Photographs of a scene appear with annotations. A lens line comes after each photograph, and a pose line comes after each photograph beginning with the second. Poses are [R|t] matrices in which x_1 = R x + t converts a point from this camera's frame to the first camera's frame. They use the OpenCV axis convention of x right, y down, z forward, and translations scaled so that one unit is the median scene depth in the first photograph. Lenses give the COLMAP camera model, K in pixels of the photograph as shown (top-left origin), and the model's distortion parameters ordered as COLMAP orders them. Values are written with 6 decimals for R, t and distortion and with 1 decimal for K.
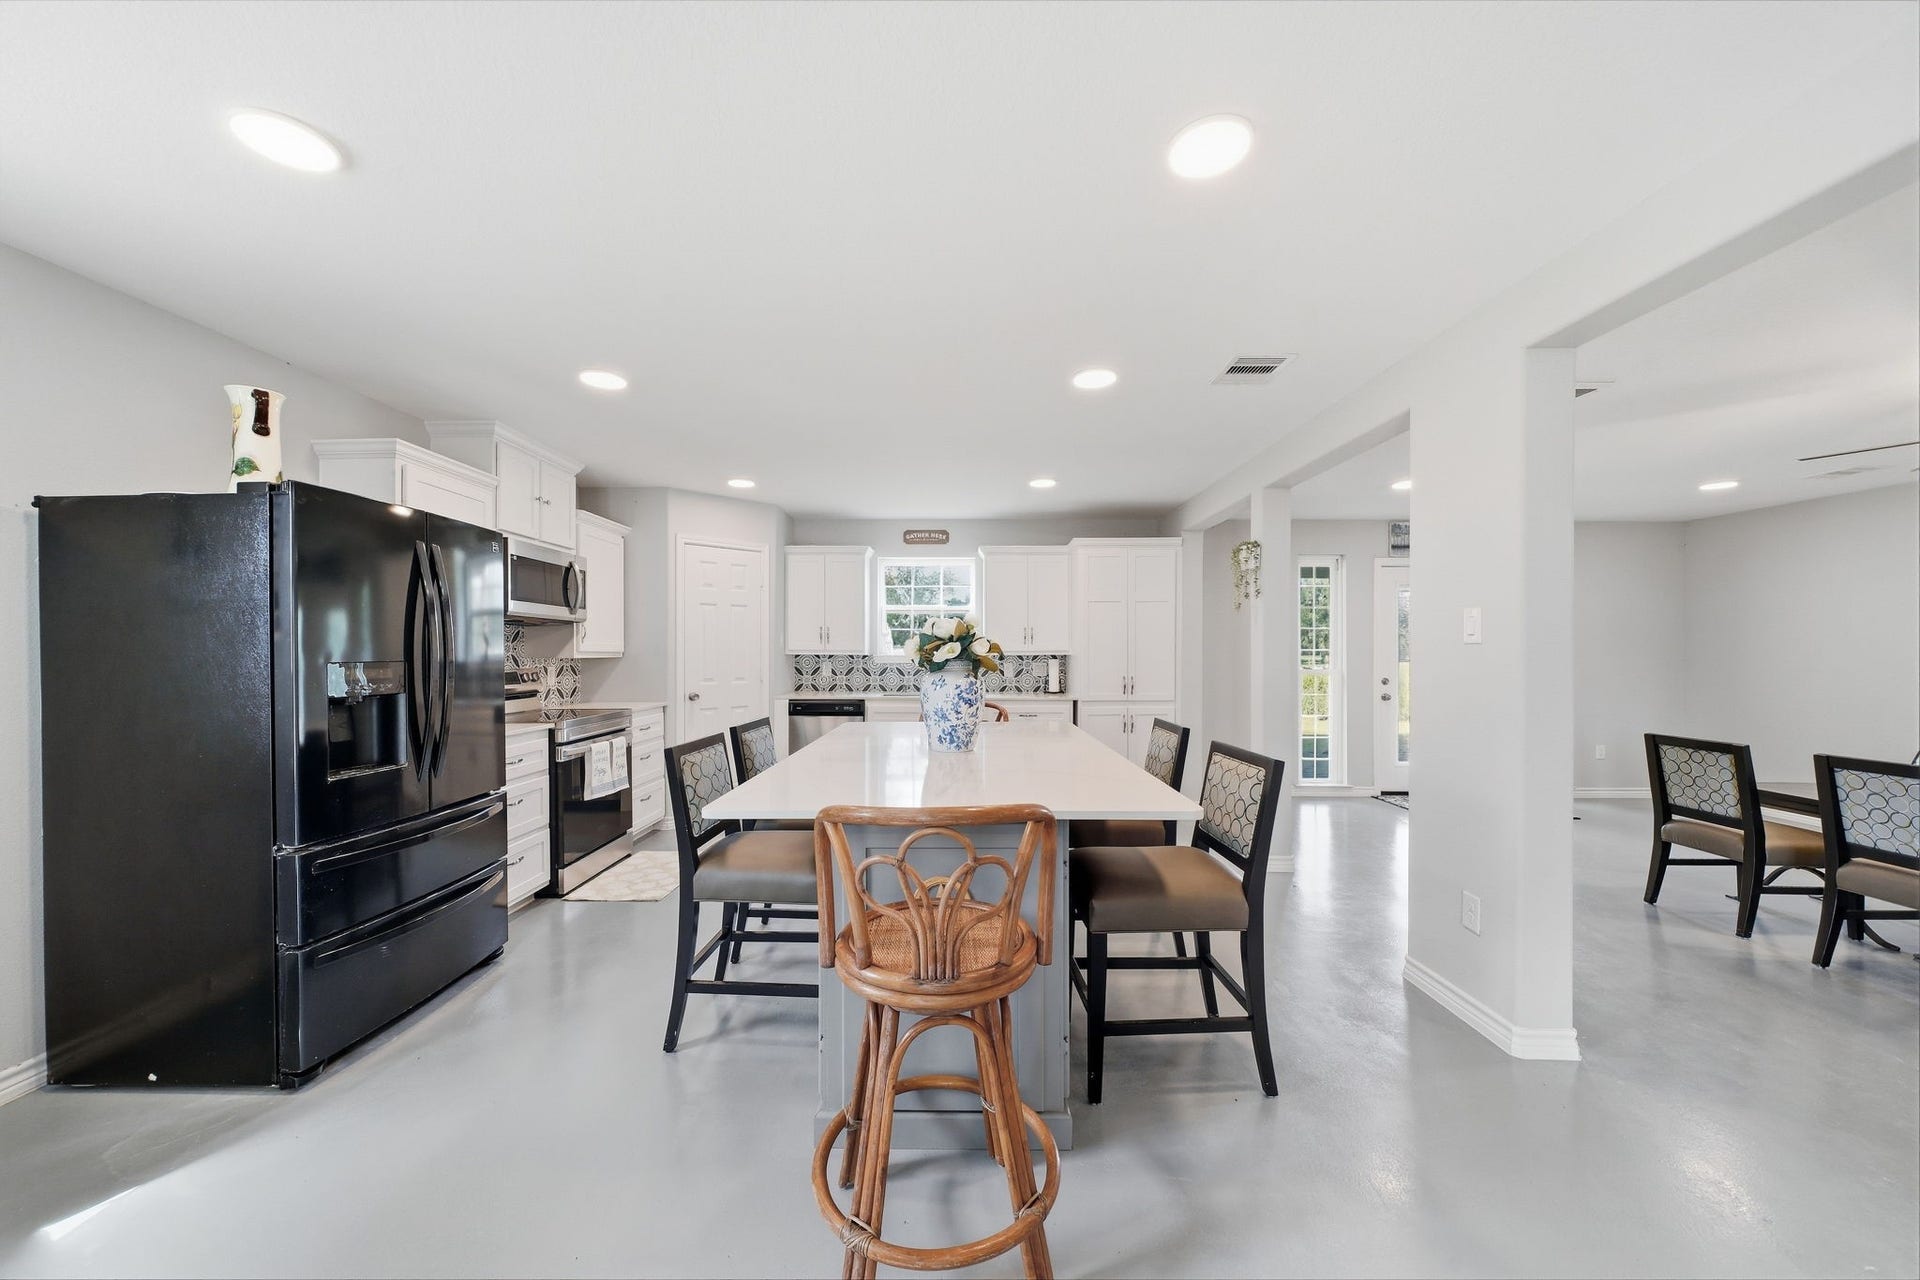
lens RADIAL K [[658.5, 0, 979.4], [0, 658.5, 652.0], [0, 0, 1]] dist [-0.001101, -0.000230]
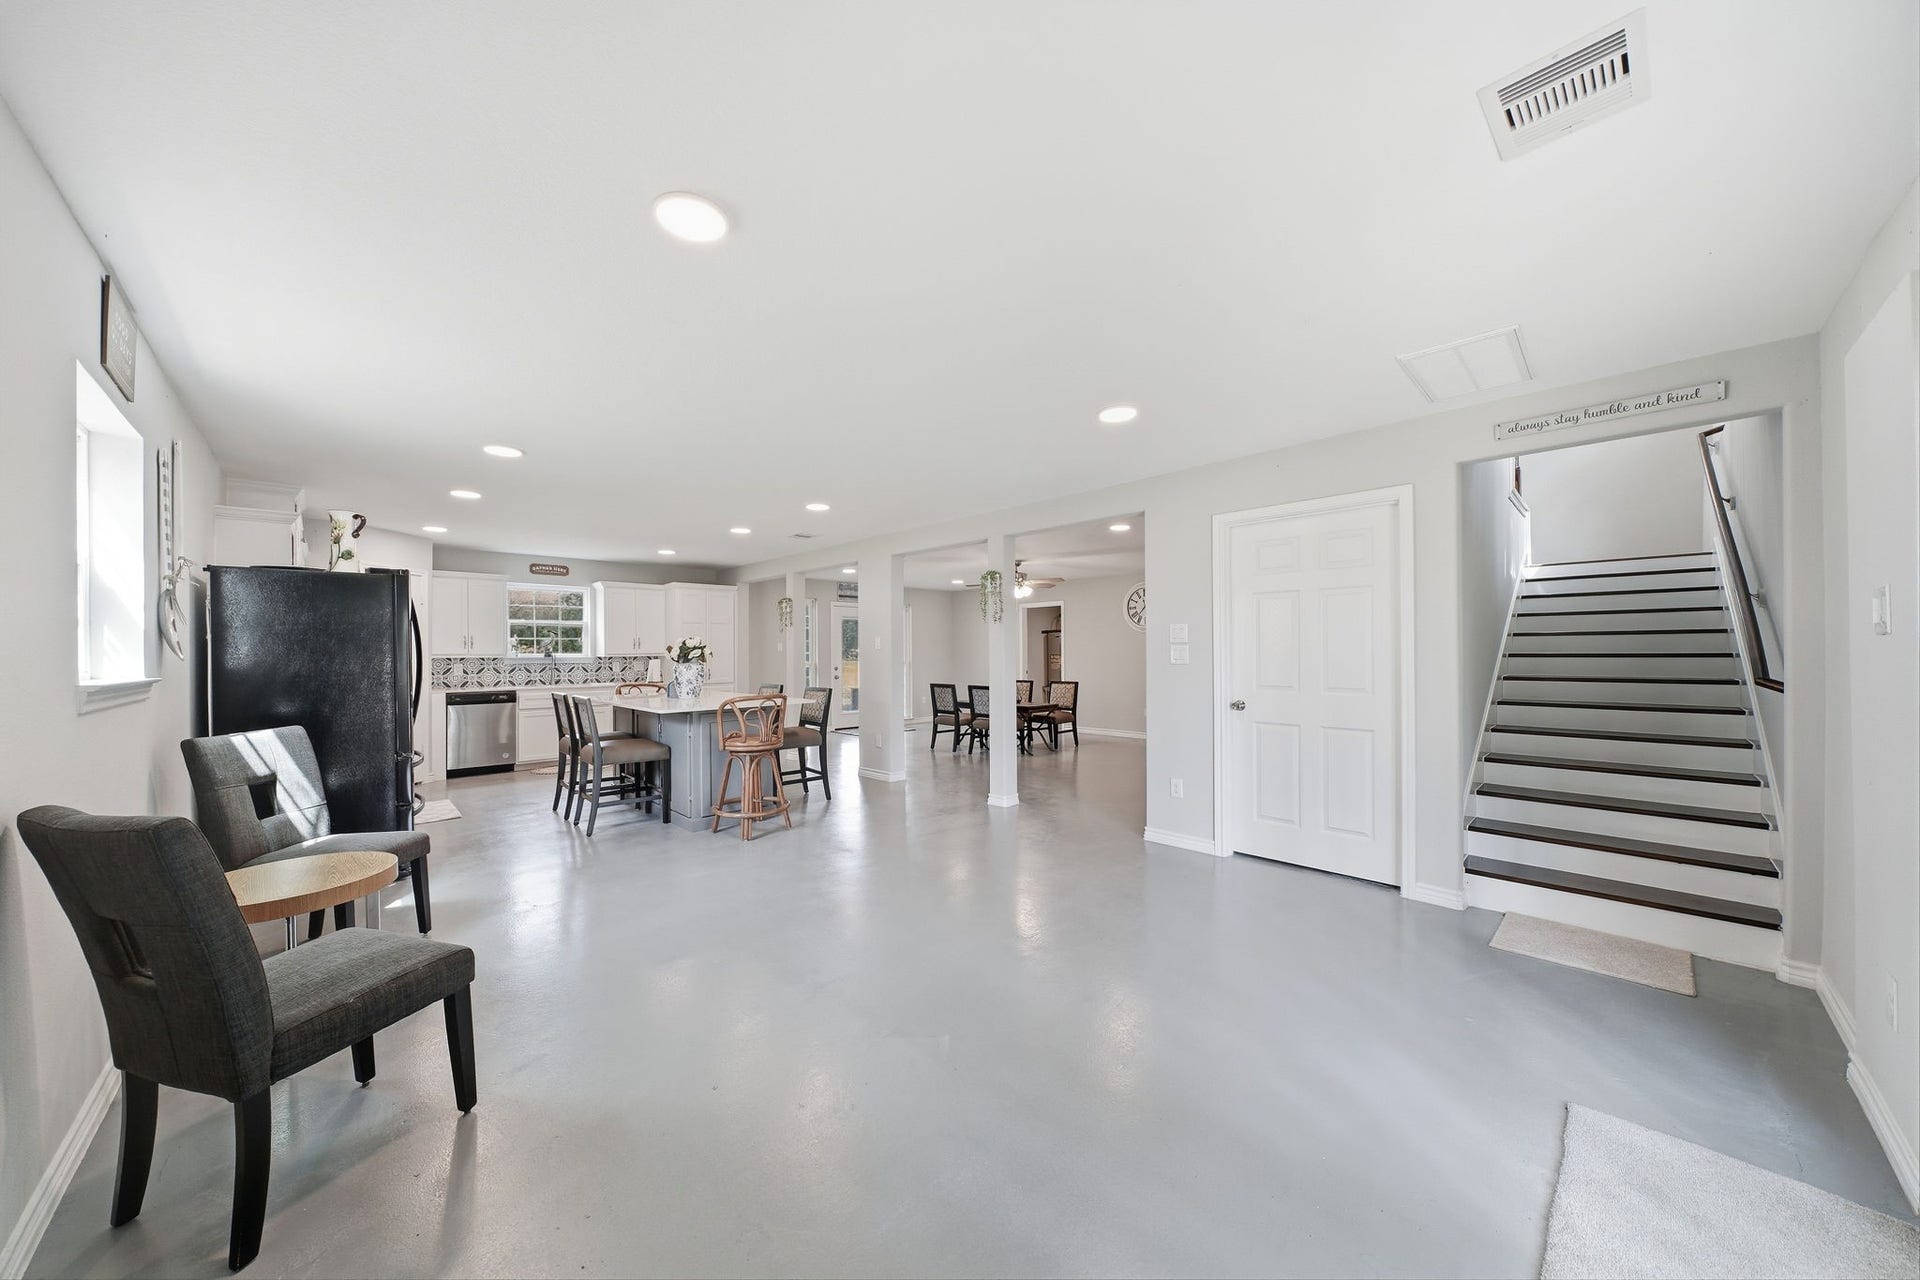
lens RADIAL K [[658.5, 0, 960.8], [0, 658.5, 646.7], [0, 0, 1]] dist [-0.001101, -0.000230]
pose [[0.704732, 0.000291, 0.709473, -0.637207], [0.007790, 0.999936, -0.008148, 0.000661], [-0.709431, 0.011269, 0.704685, -0.784134]]
